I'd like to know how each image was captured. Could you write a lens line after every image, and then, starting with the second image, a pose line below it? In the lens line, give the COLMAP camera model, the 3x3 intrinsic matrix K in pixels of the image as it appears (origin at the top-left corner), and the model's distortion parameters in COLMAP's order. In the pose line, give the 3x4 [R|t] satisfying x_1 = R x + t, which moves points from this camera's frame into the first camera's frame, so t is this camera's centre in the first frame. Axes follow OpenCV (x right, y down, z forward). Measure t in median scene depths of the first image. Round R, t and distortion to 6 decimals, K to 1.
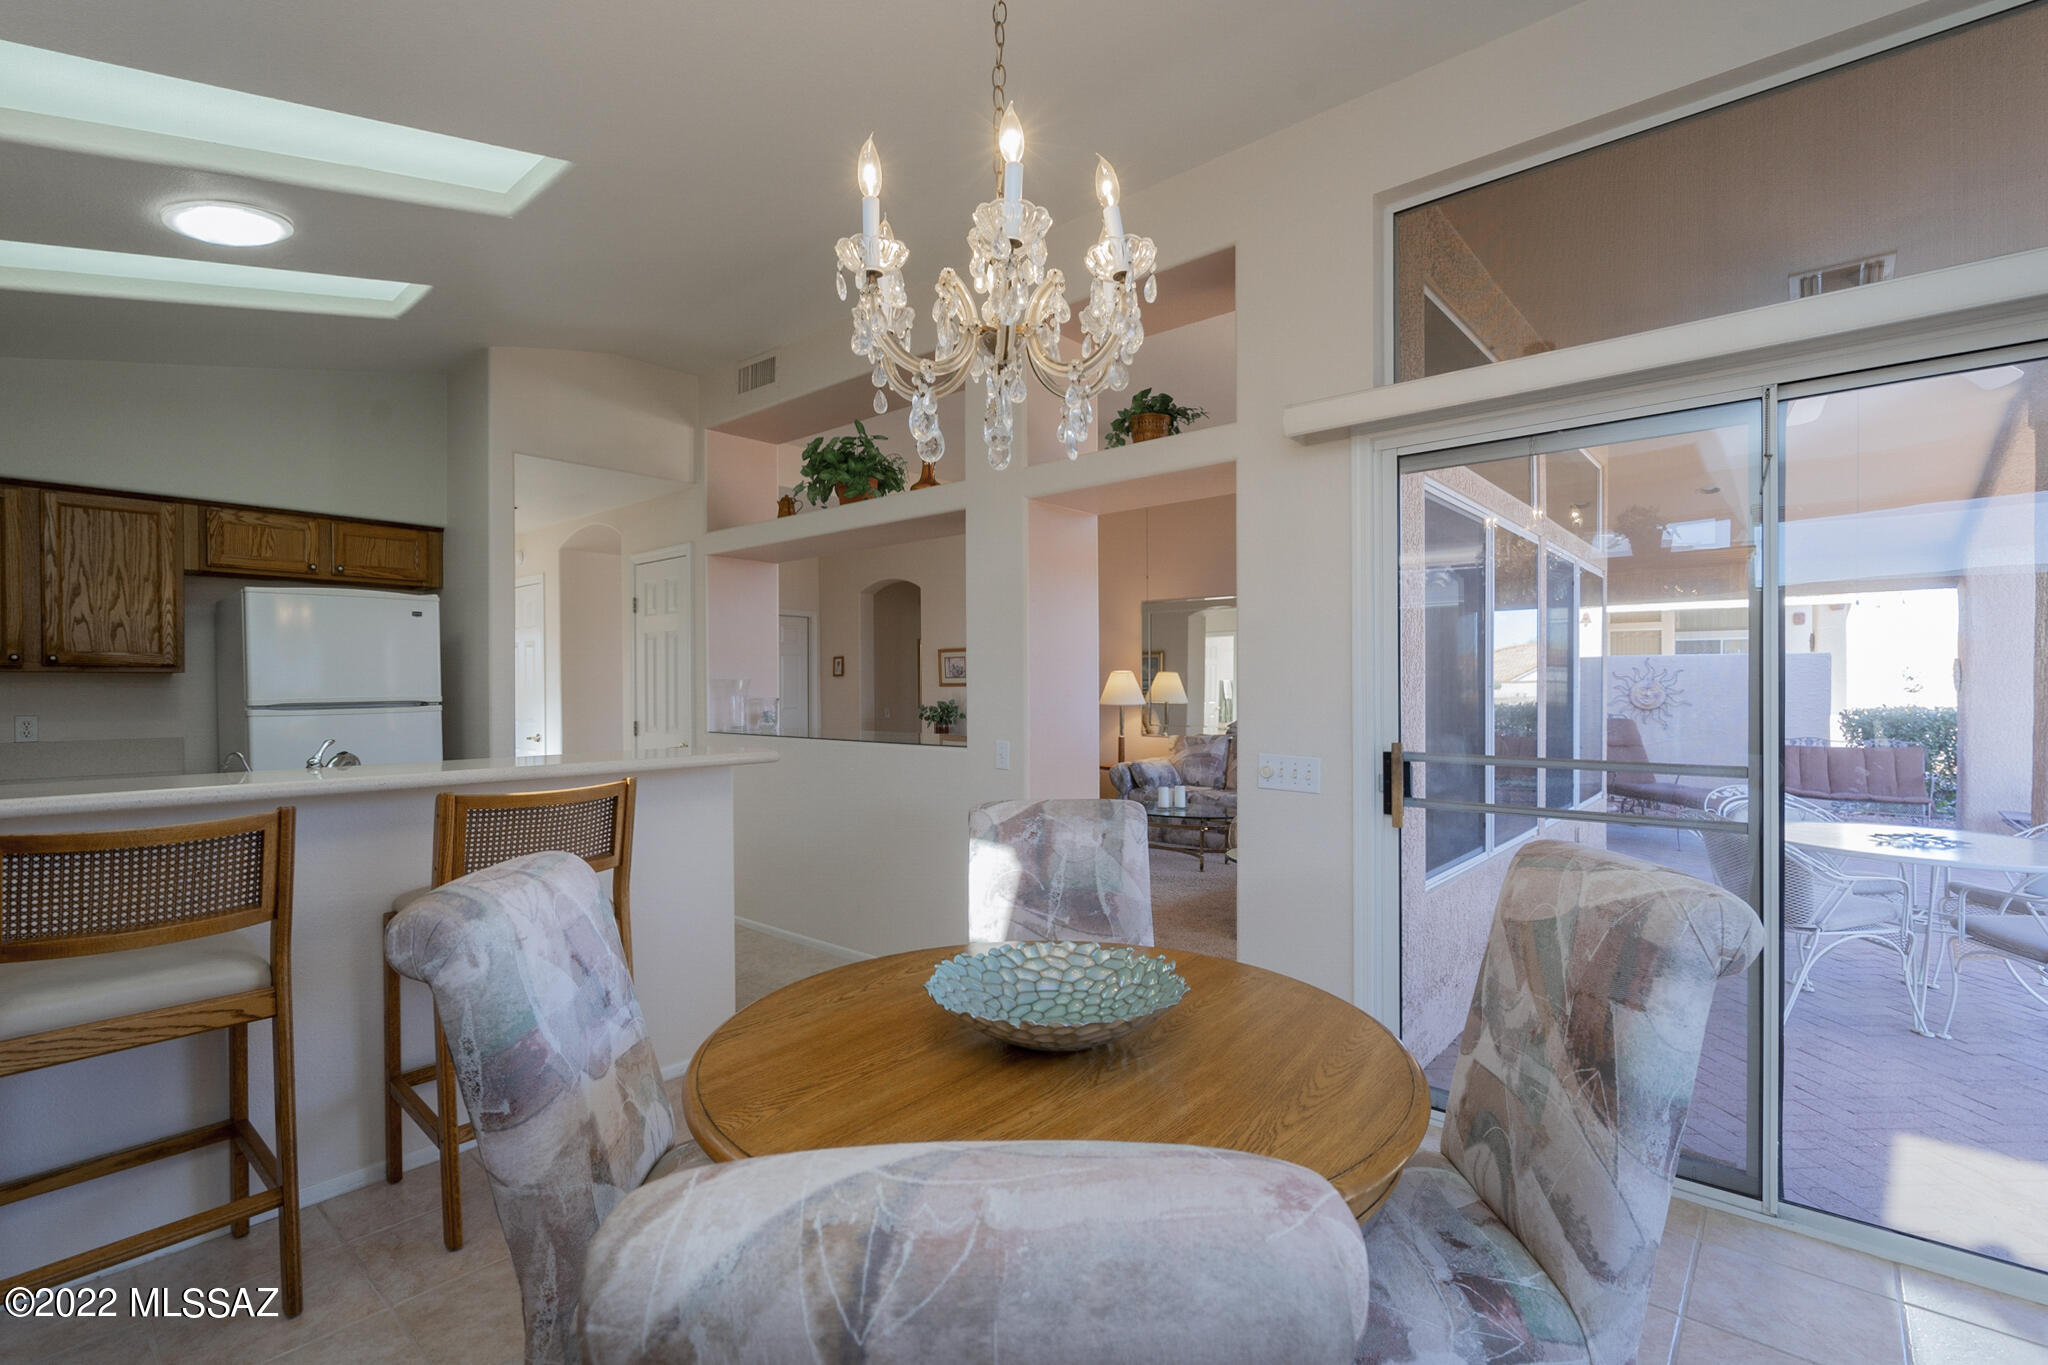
lens RADIAL K [[929.4, 0, 1015.0], [0, 929.4, 693.7], [0, 0, 1]] dist [0.000252, 0.000924]
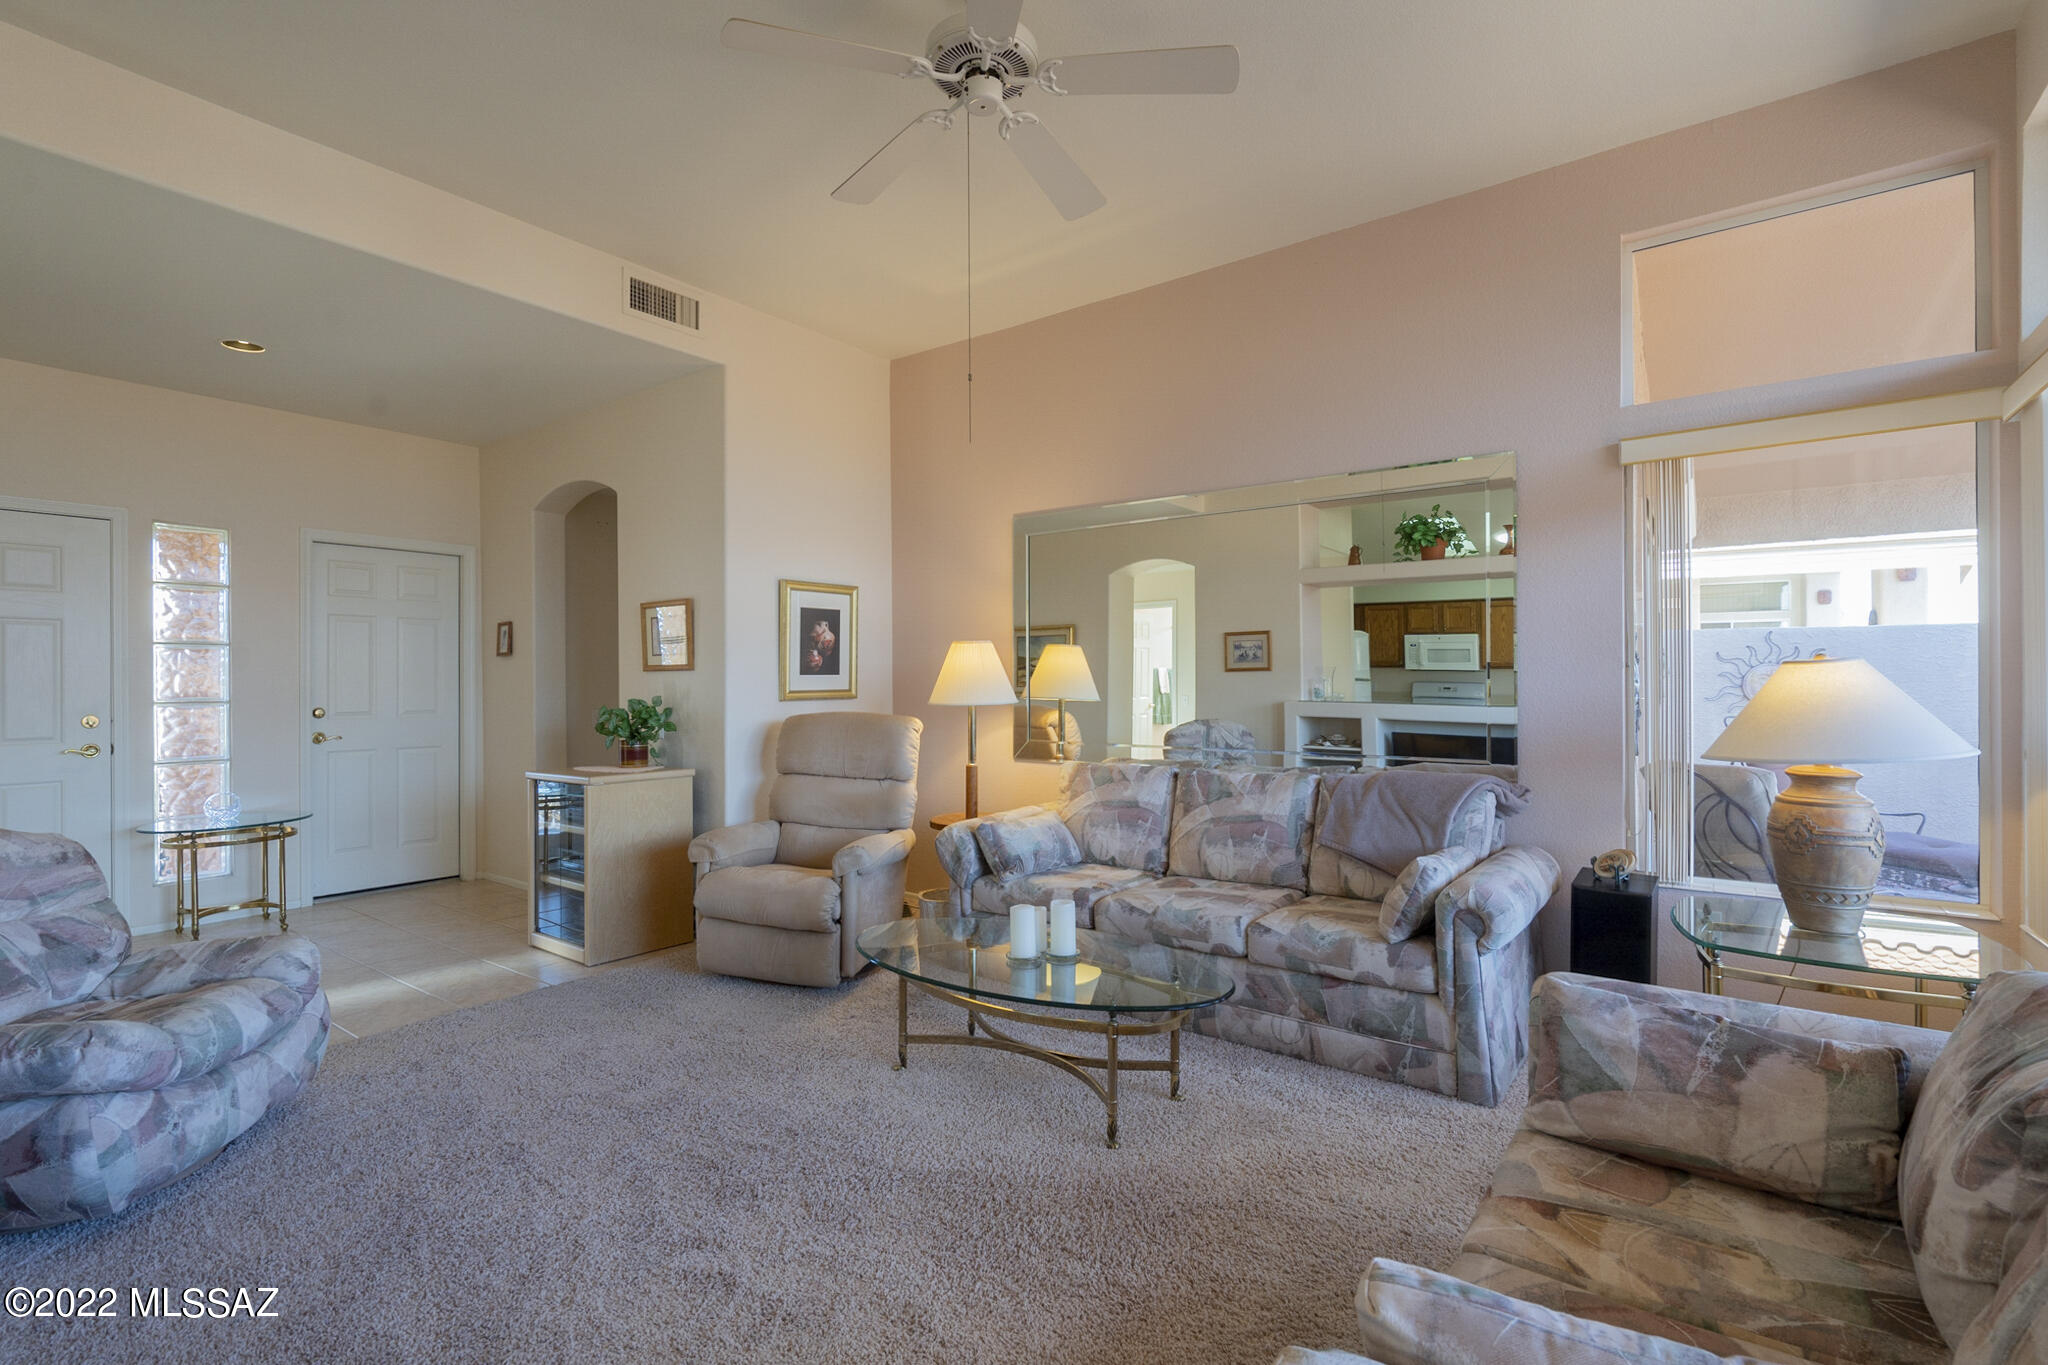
lens RADIAL K [[936.3, 0, 1017.5], [0, 936.3, 674.2], [0, 0, 1]] dist [-0.002646, 0.001448]
pose [[0.997336, -0.001902, 0.072916, 0.100579], [0.003083, 0.999866, -0.016098, 0.003077], [-0.072875, 0.016280, 0.997208, 0.461400]]
